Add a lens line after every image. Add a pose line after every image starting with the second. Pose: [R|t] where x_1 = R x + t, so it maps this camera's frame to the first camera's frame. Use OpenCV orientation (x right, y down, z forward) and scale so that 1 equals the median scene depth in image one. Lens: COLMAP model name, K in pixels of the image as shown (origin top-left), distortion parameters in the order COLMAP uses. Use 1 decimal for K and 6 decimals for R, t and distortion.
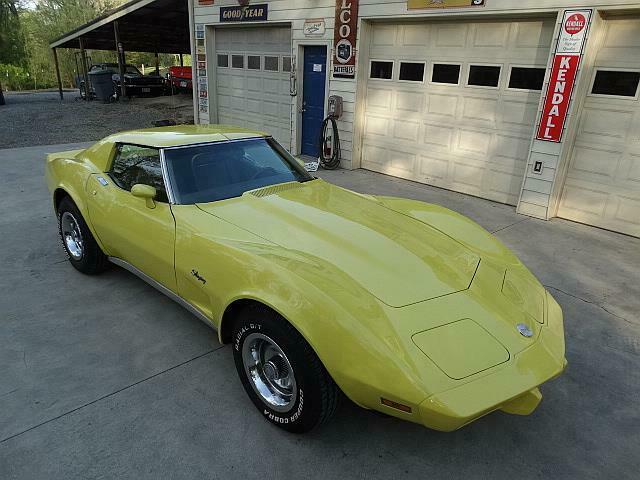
lens RADIAL K [[456.3, 0, 321.2], [0, 456.3, 241.3], [0, 0, 1]] dist [0.006937, 0.002509]
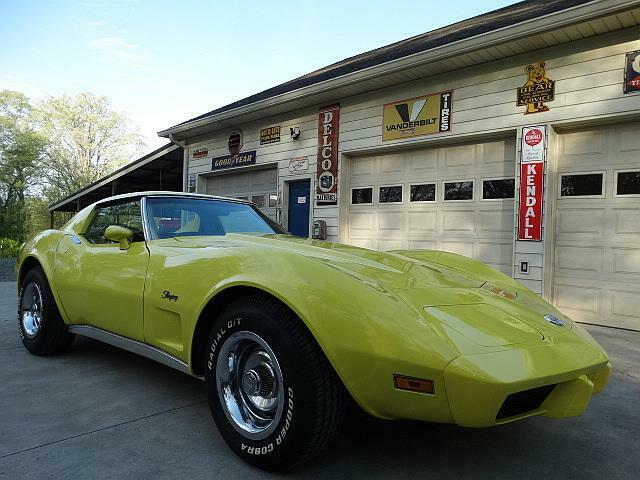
lens RADIAL K [[456.3, 0, 321.2], [0, 456.3, 241.3], [0, 0, 1]] dist [0.006937, 0.002509]
pose [[0.999209, -0.011360, 0.038108, -0.005689], [0.024390, 0.931974, -0.361705, 0.119250], [-0.031407, 0.362348, 0.931514, 0.057210]]
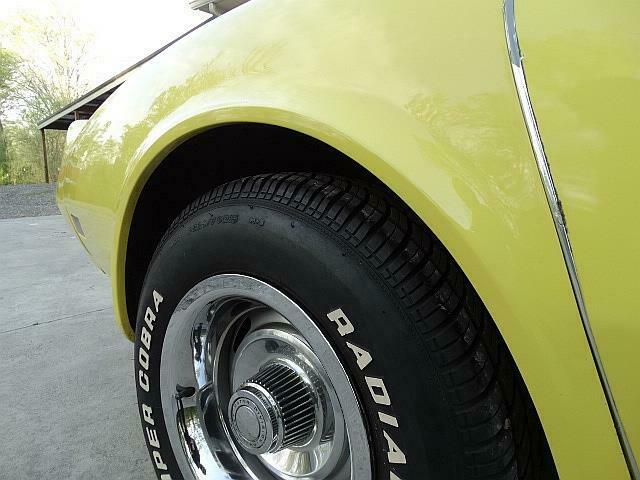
lens RADIAL K [[457.2, 0, 320.0], [0, 457.2, 240.0], [0, 0, 1]] dist [0.008121, 0.005359]
pose [[0.998500, -0.040726, 0.036589, -0.028041], [0.047420, 0.977360, -0.206200, 0.079509], [-0.027363, 0.207626, 0.977825, 0.250954]]
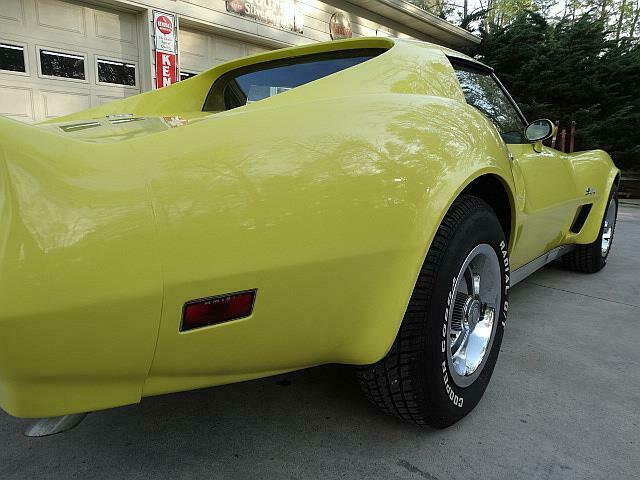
lens RADIAL K [[452.9, 0, 321.8], [0, 452.9, 238.3], [0, 0, 1]] dist [0.011918, -0.001665]
pose [[-0.047944, -0.232604, 0.971389, -0.499057], [0.350175, 0.906872, 0.234439, -0.107633], [-0.935457, 0.351396, 0.037973, 0.620951]]
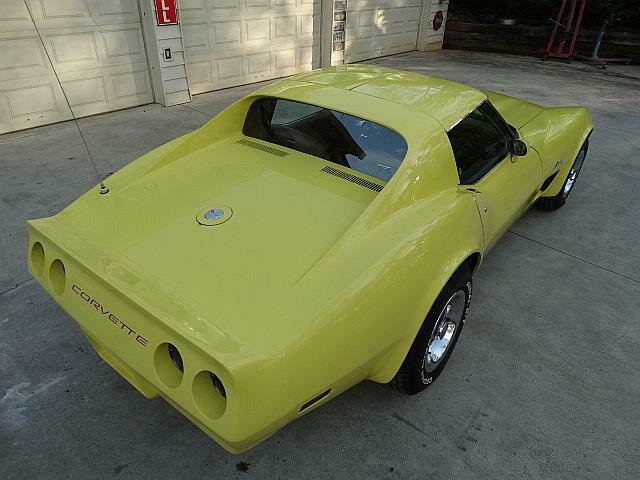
lens RADIAL K [[452.9, 0, 321.8], [0, 452.9, 238.3], [0, 0, 1]] dist [0.011918, -0.001665]
pose [[-0.068822, -0.567591, 0.820429, -0.536290], [0.337038, 0.760798, 0.554609, -0.262174], [-0.938972, 0.314685, 0.138940, 0.594357]]
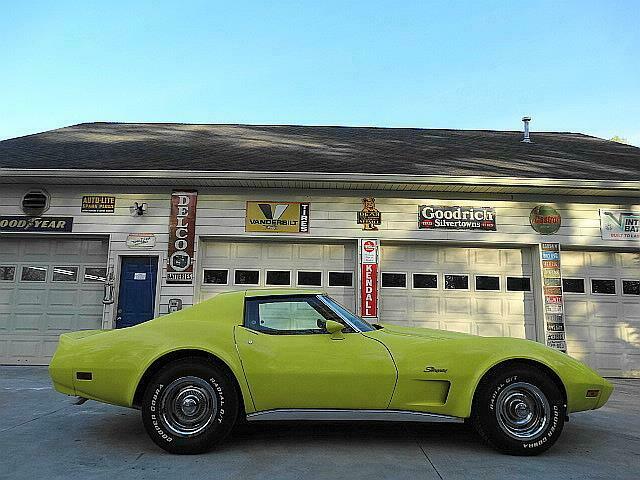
lens RADIAL K [[456.3, 0, 321.2], [0, 456.3, 241.3], [0, 0, 1]] dist [0.006937, 0.002509]
pose [[0.695313, 0.082544, 0.713951, -0.589276], [0.275198, 0.887096, -0.370575, 0.057250], [-0.663932, 0.454144, 0.594094, 0.100069]]
